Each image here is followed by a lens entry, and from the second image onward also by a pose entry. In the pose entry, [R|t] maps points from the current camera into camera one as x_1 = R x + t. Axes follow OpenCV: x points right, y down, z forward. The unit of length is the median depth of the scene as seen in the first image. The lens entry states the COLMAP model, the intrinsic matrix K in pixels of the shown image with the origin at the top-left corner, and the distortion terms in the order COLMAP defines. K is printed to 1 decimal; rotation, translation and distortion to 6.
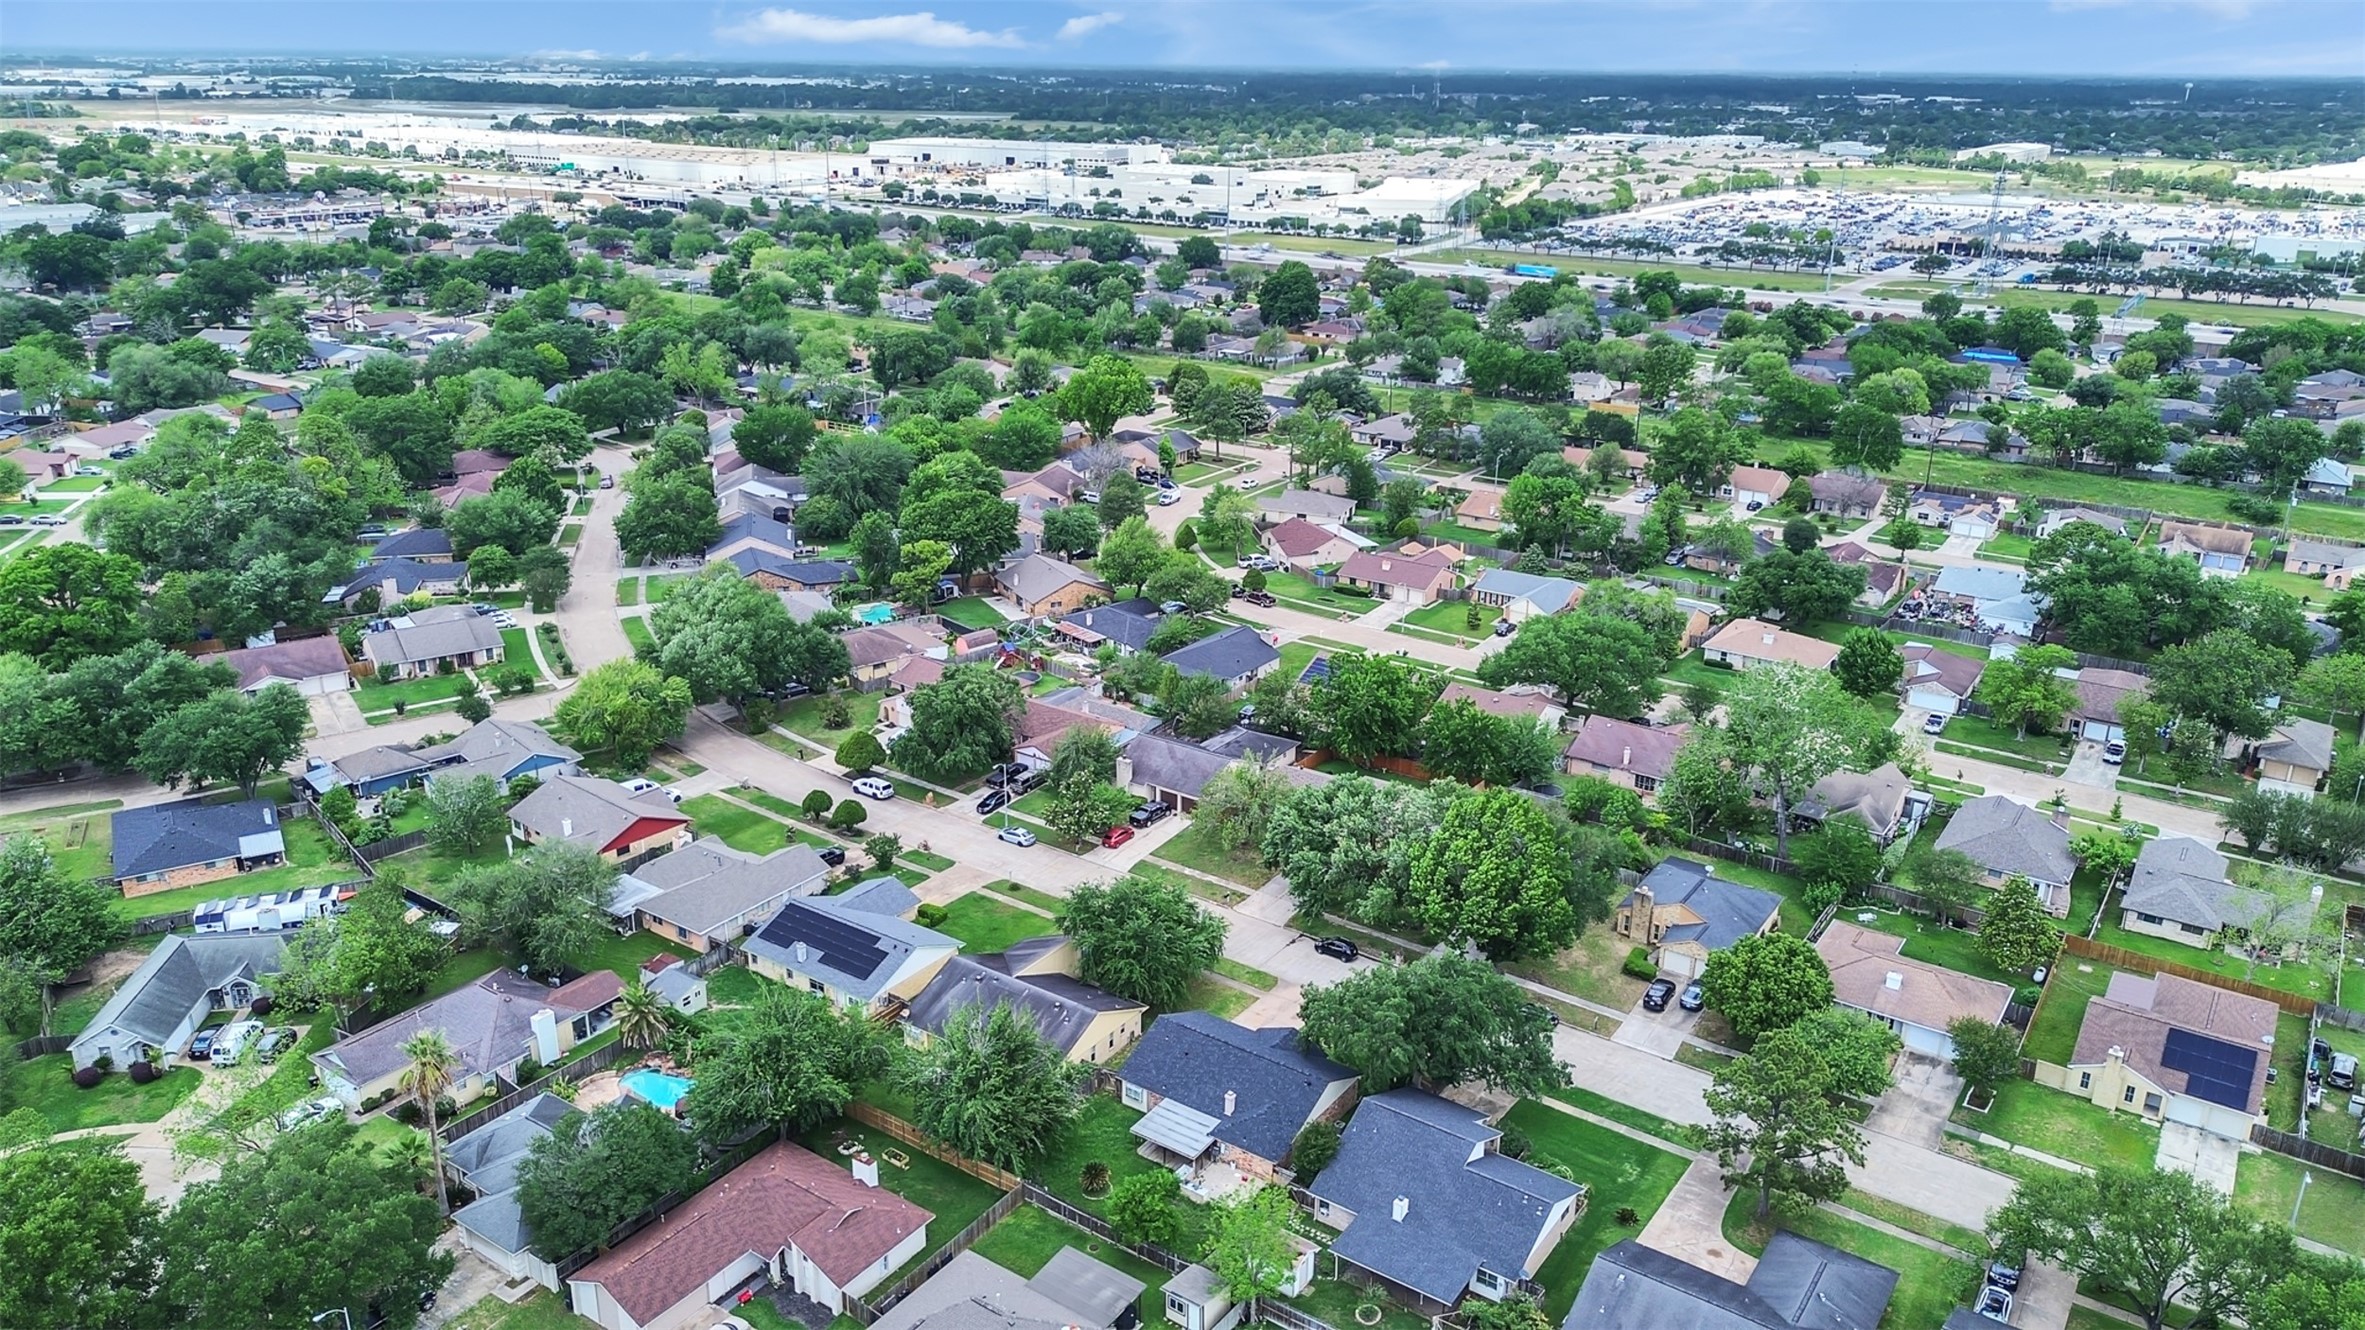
lens RADIAL K [[1665.8, 0, 1188.0], [0, 1665.8, 652.0], [0, 0, 1]] dist [0.073492, -0.077794]
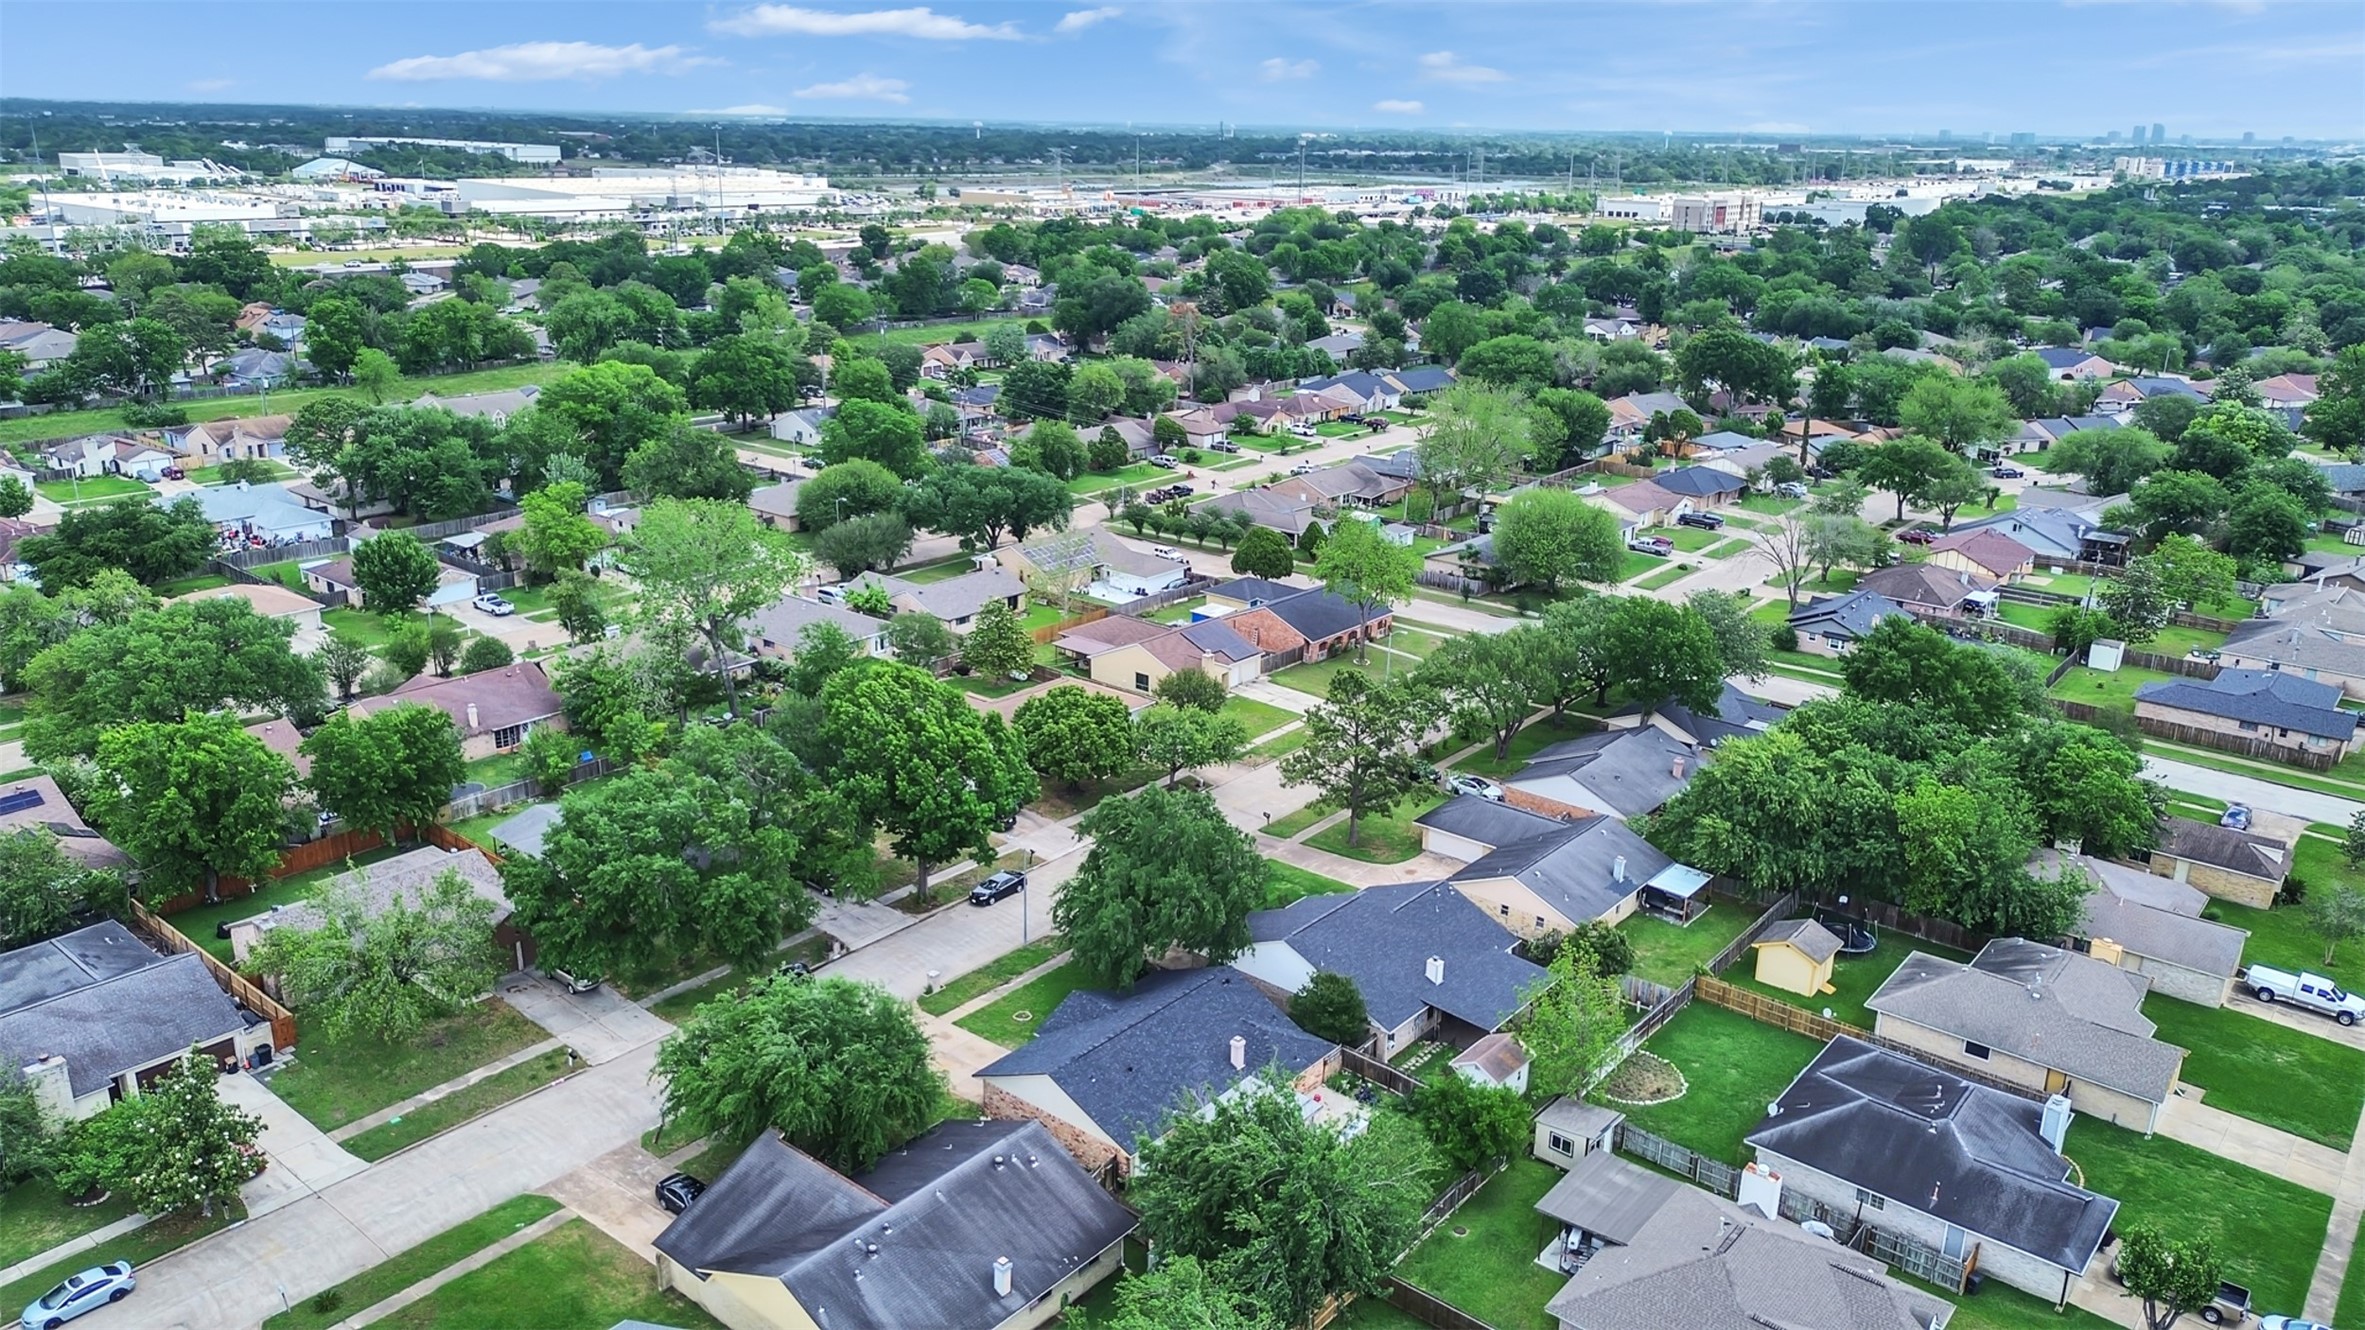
lens RADIAL K [[1665.8, 0, 1188.0], [0, 1665.8, 652.0], [0, 0, 1]] dist [0.073492, -0.077794]
pose [[0.085182, -0.310995, 0.946587, -0.385146], [0.313403, 0.910181, 0.270831, -0.062811], [-0.945792, 0.273593, 0.174997, 0.516596]]
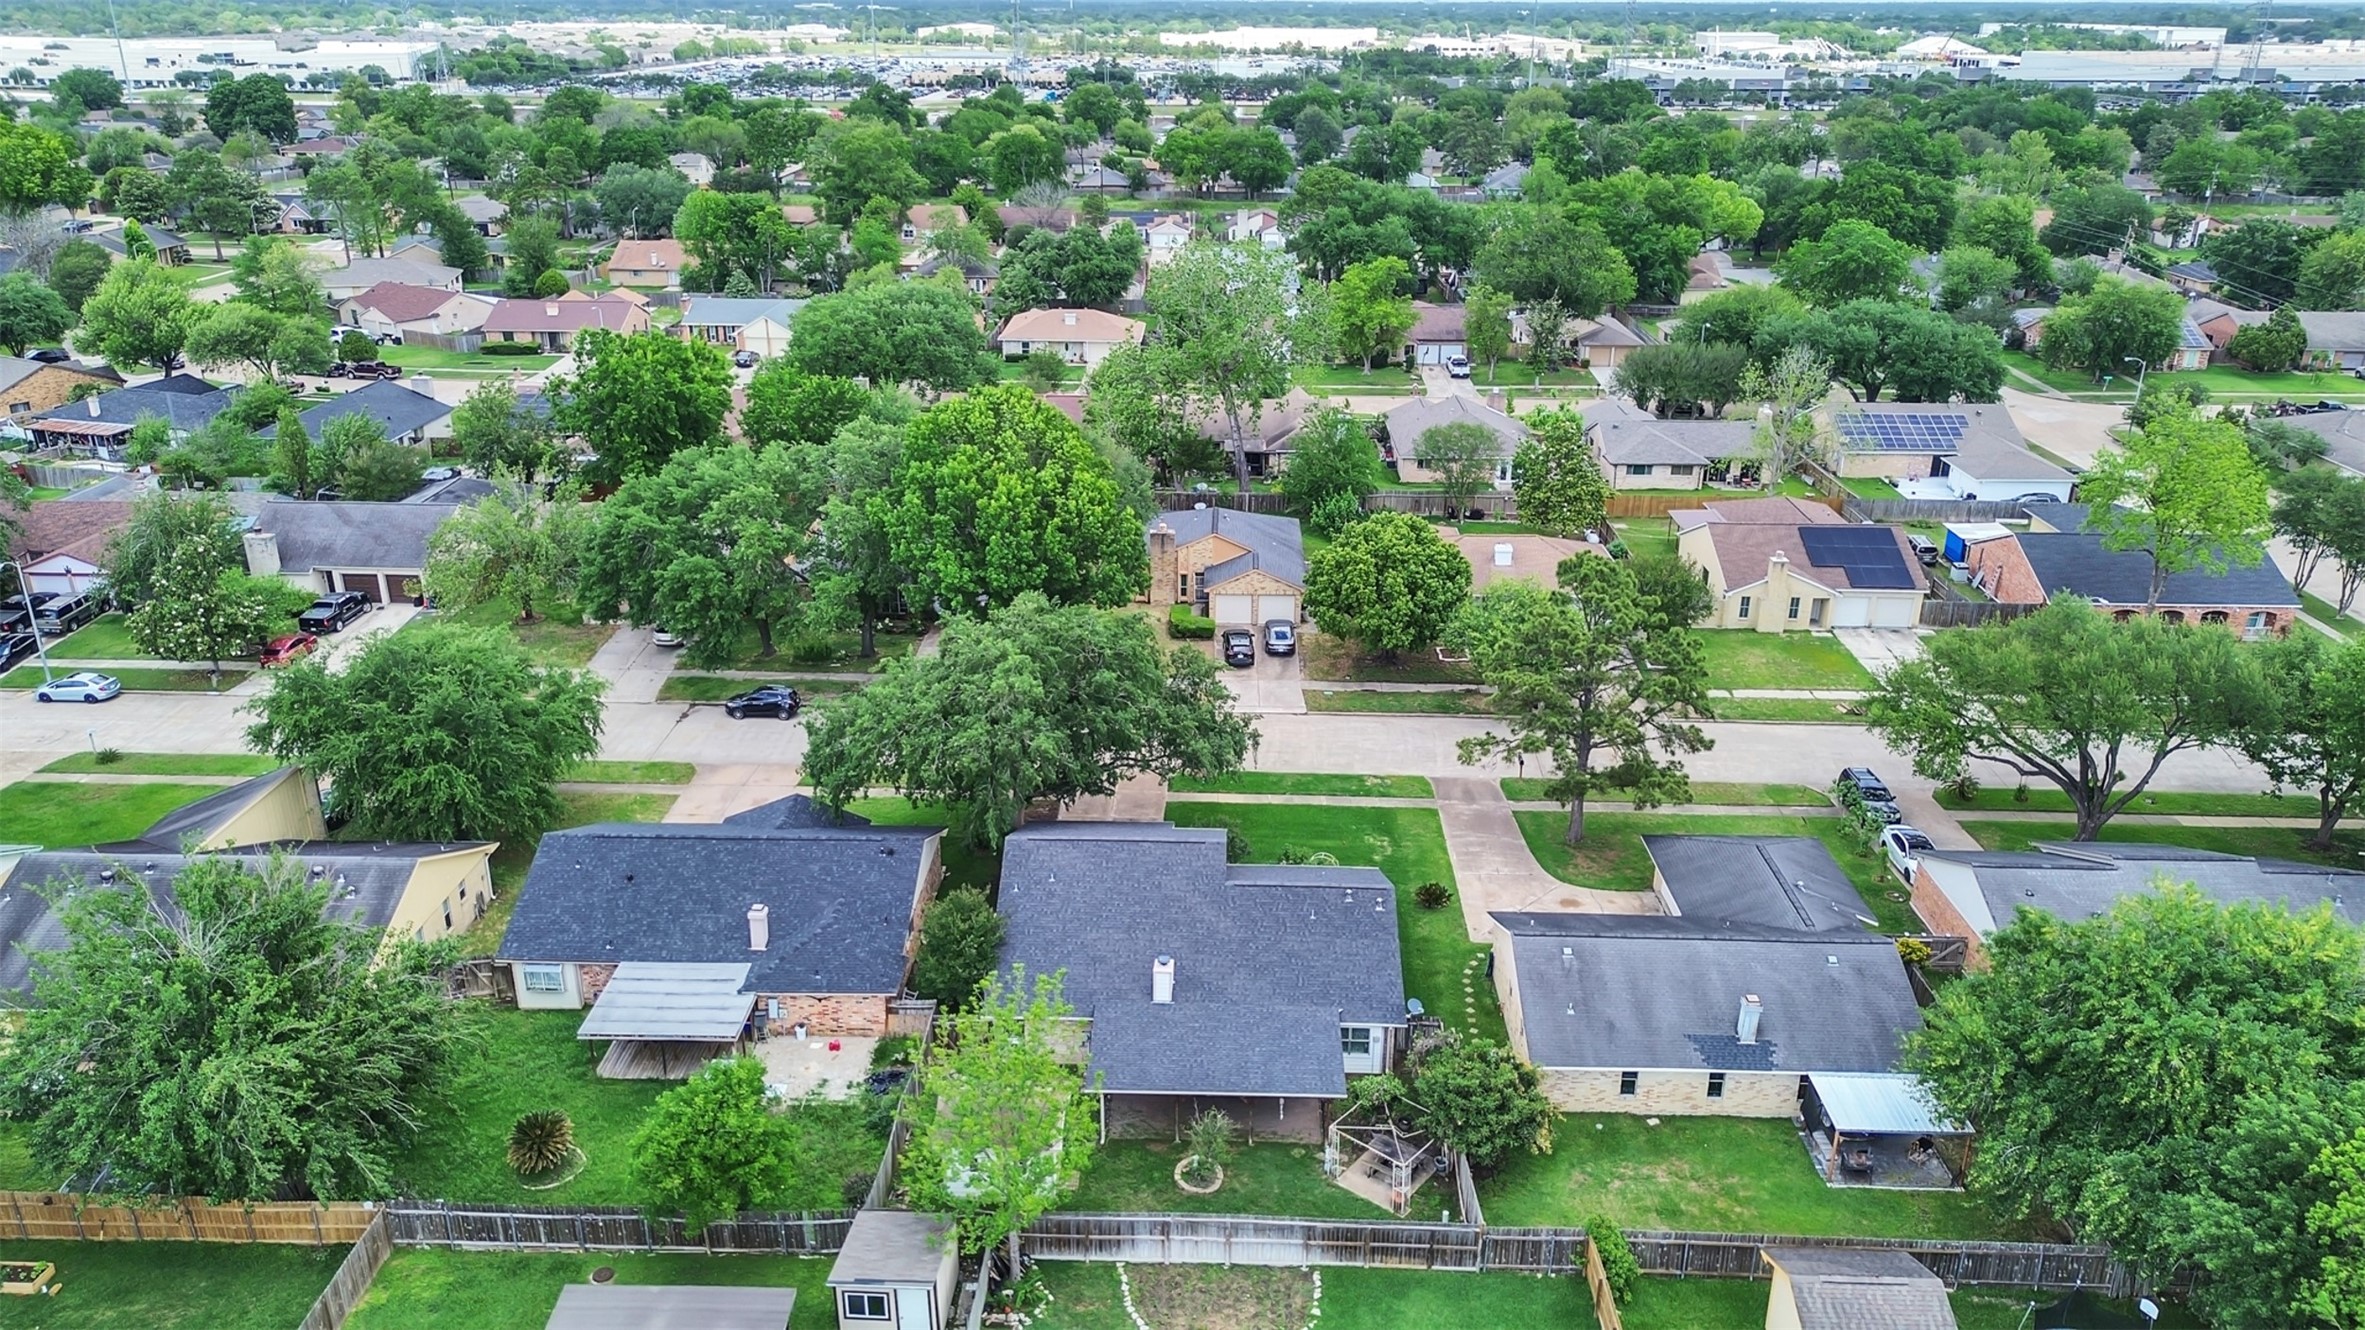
lens RADIAL K [[1670.5, 0, 1182.5], [0, 1670.5, 665.0], [0, 0, 1]] dist [0.061947, -0.072182]
pose [[0.836979, -0.208550, 0.505937, -0.068887], [0.185474, 0.977922, 0.096273, 0.100513], [-0.514845, 0.013259, 0.857181, 0.296127]]
